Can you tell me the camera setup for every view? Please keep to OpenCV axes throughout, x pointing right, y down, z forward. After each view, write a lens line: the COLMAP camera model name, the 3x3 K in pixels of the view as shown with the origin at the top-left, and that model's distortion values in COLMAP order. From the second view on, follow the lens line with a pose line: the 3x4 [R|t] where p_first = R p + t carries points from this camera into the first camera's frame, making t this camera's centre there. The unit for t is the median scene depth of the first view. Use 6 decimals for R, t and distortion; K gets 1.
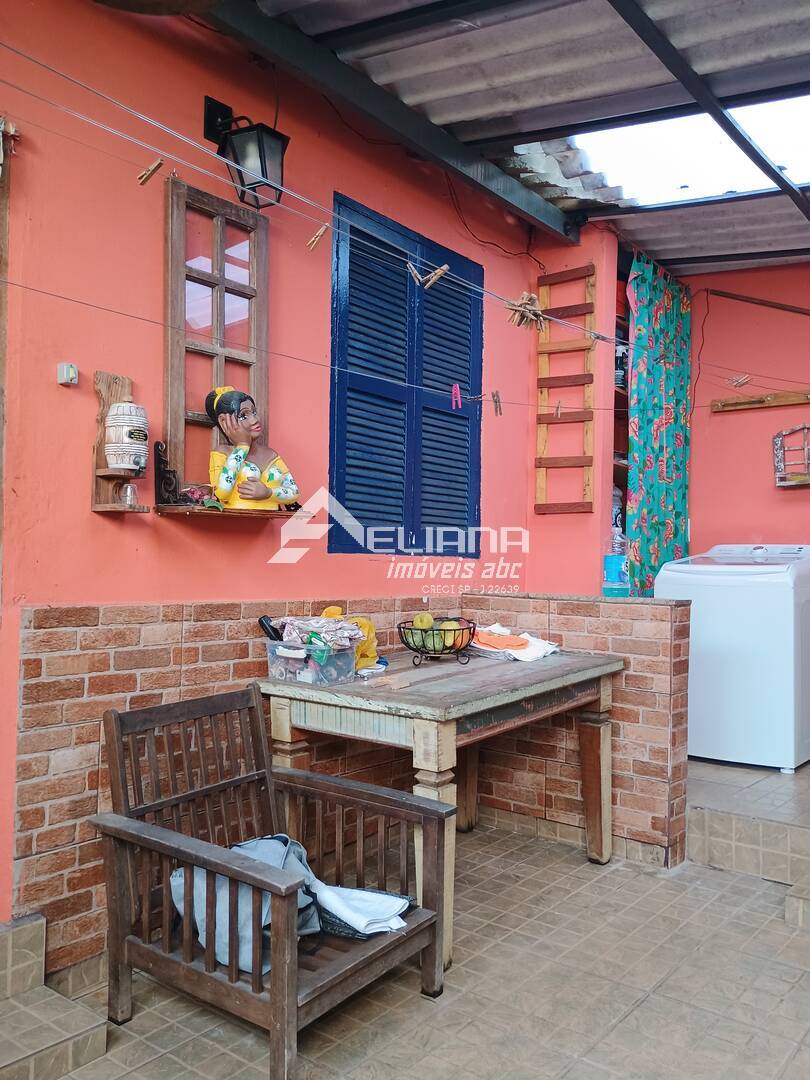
lens RADIAL K [[925.2, 0, 423.9], [0, 925.2, 545.3], [0, 0, 1]] dist [0.045396, -0.063161]
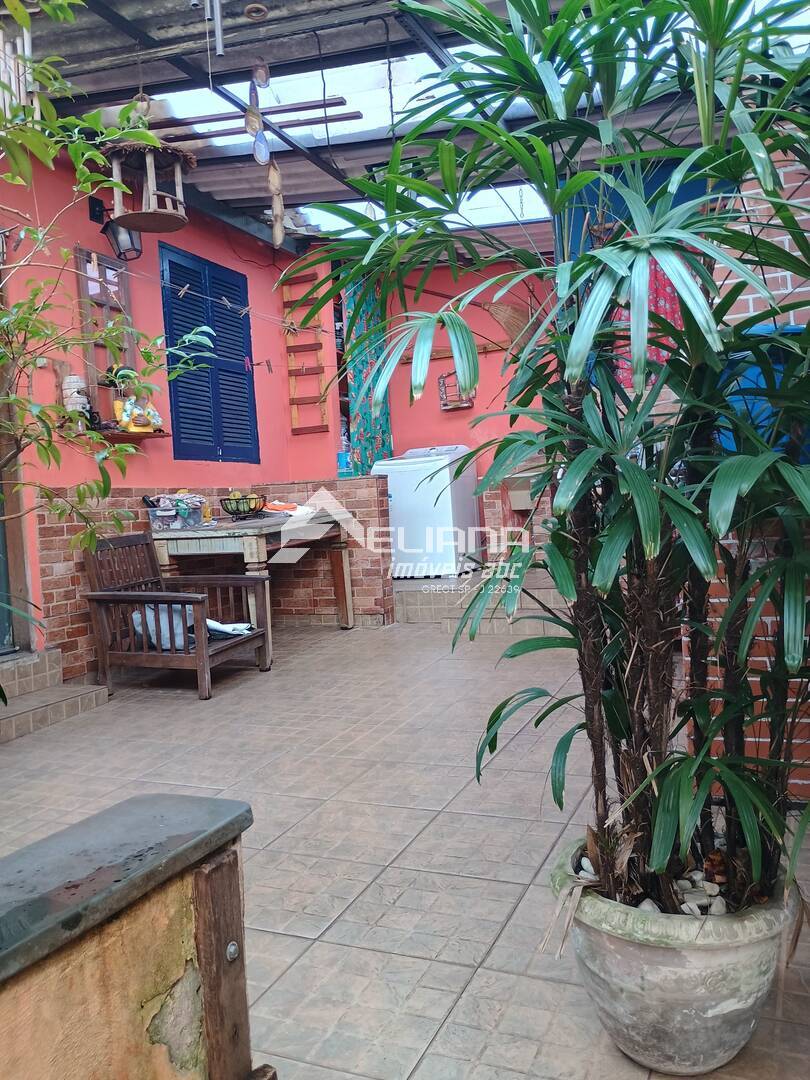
lens RADIAL K [[947.8, 0, 405.0], [0, 947.8, 540.0], [0, 0, 1]] dist [0.054629, -0.073849]
pose [[0.965388, -0.085125, 0.246536, -0.130551], [0.073624, 0.995740, 0.055516, 0.084164], [-0.250212, -0.035444, 0.967542, -0.738208]]
